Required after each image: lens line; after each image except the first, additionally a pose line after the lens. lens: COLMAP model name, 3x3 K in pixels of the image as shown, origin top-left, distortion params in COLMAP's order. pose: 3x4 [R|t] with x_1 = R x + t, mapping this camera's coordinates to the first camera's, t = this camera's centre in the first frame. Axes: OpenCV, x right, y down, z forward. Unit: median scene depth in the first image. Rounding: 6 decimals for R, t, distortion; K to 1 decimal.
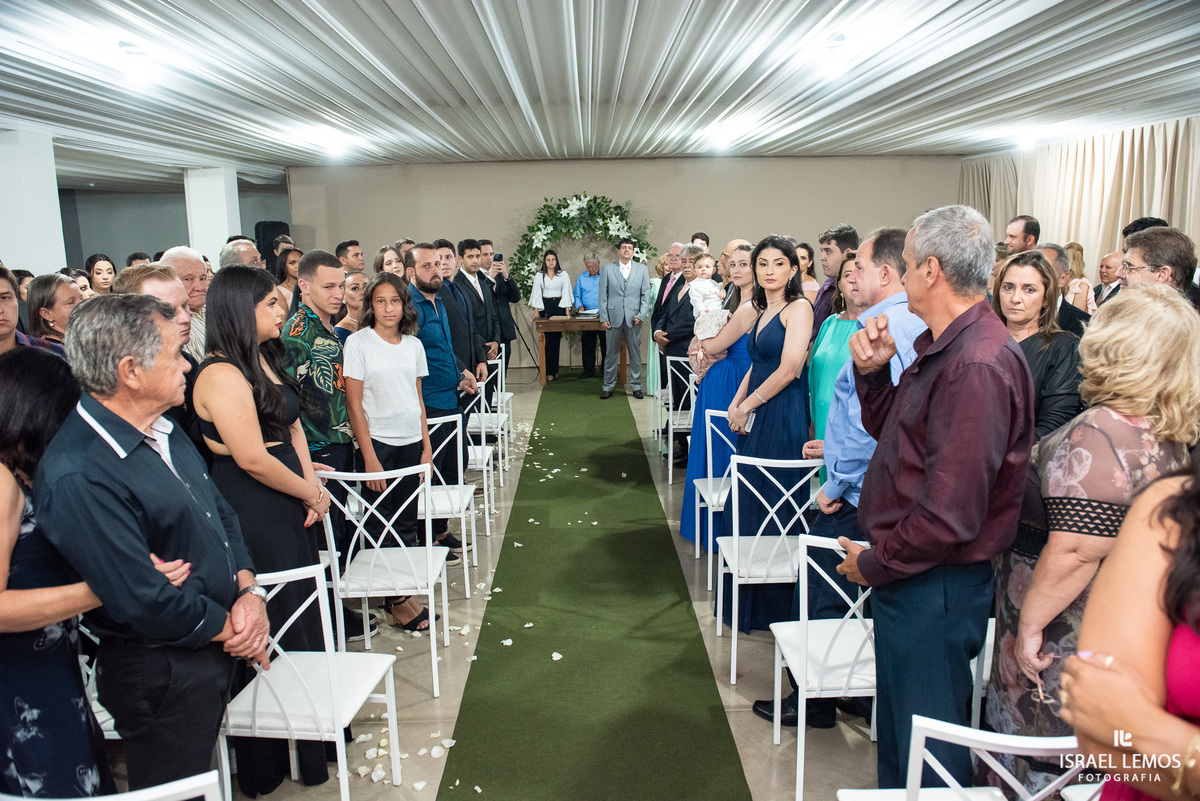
lens RADIAL K [[854.6, 0, 601.3], [0, 854.6, 398.8], [0, 0, 1]] dist [-0.039708, 0.004699]
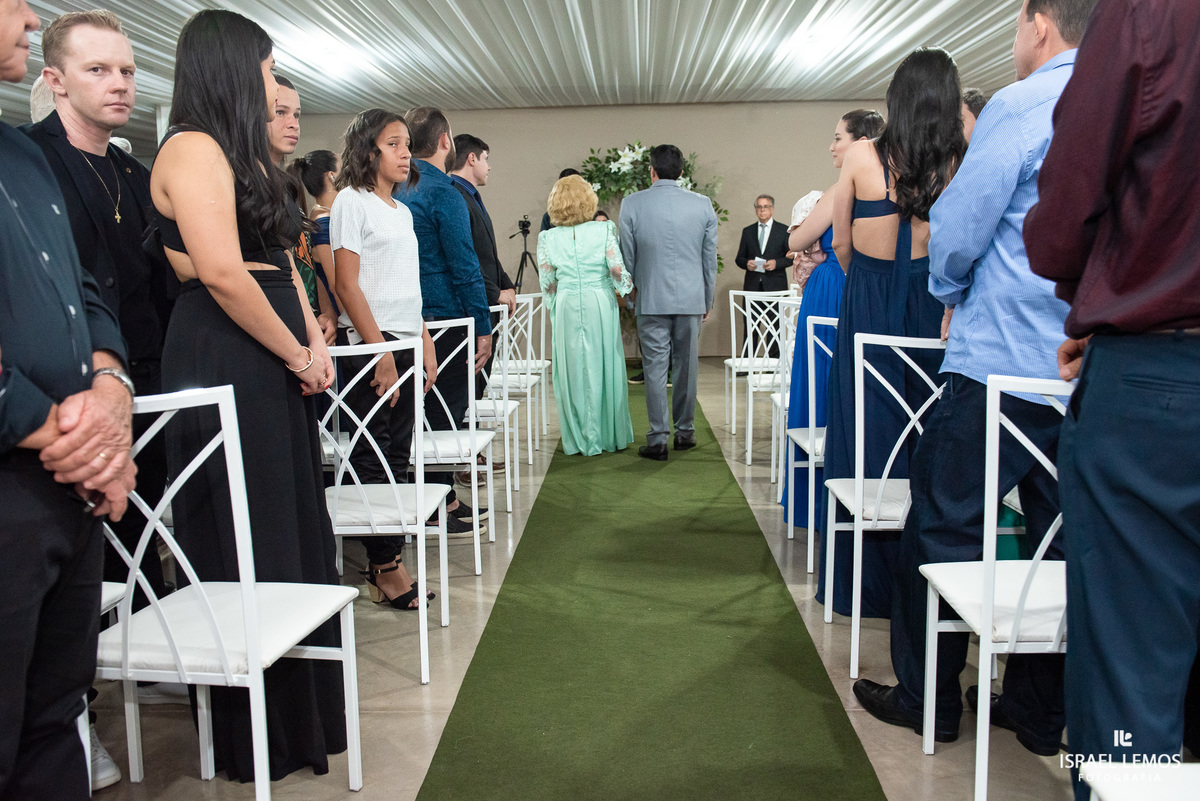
lens RADIAL K [[1002.8, 0, 602.2], [0, 1002.8, 398.8], [0, 0, 1]] dist [0.002585, -0.010841]
pose [[0.998592, 0.012989, -0.051426, -0.003097], [-0.015008, 0.999124, -0.039063, 0.049043], [0.050873, 0.039780, 0.997913, 0.058163]]
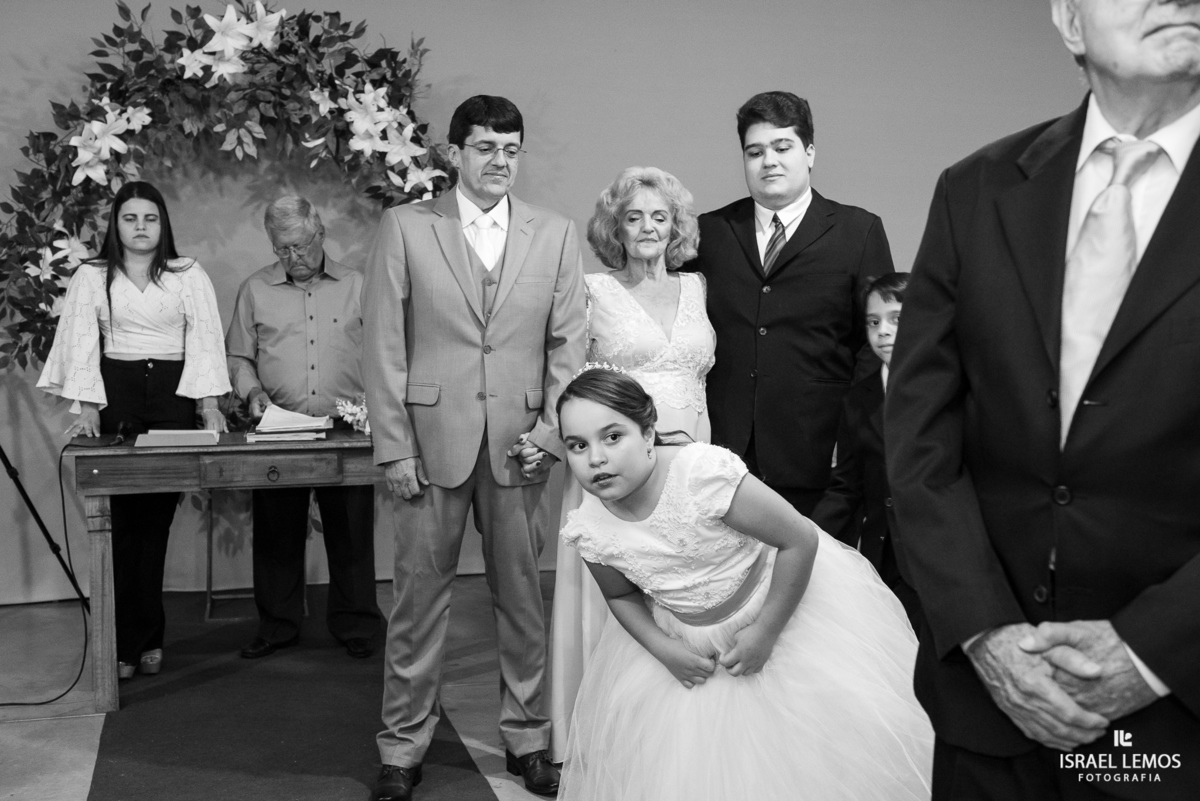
lens RADIAL K [[1268.9, 0, 591.4], [0, 1268.9, 404.7], [0, 0, 1]] dist [-0.008746, 0.000000]
pose [[0.962011, -0.004205, 0.272978, -0.036877], [0.031106, 0.995058, -0.094295, -0.072987], [-0.271233, 0.099204, 0.957388, 0.676741]]
